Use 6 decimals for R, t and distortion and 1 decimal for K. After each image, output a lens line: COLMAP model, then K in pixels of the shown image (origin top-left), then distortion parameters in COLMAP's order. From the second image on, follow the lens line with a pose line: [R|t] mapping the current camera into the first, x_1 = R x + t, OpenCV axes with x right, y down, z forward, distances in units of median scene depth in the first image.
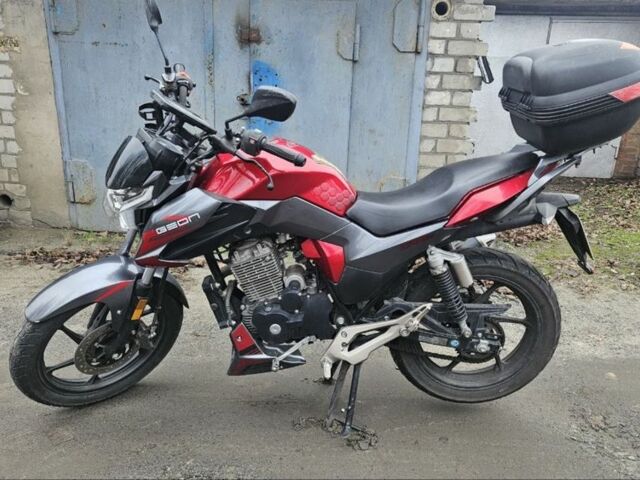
lens RADIAL K [[576.5, 0, 319.0], [0, 576.5, 242.4], [0, 0, 1]] dist [0.068617, -0.050122]
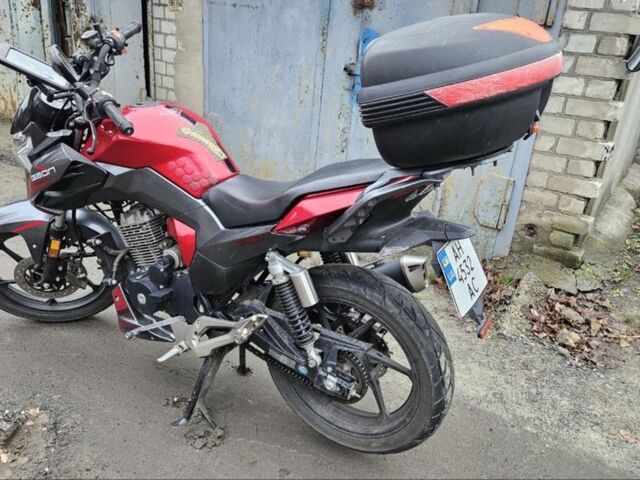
lens RADIAL K [[576.5, 0, 319.0], [0, 576.5, 240.5], [0, 0, 1]] dist [0.068617, -0.050122]
pose [[0.863455, 0.214320, -0.456631, 0.328952], [-0.193031, 0.976735, 0.093424, -0.052108], [0.466030, 0.007476, 0.884737, 0.140037]]
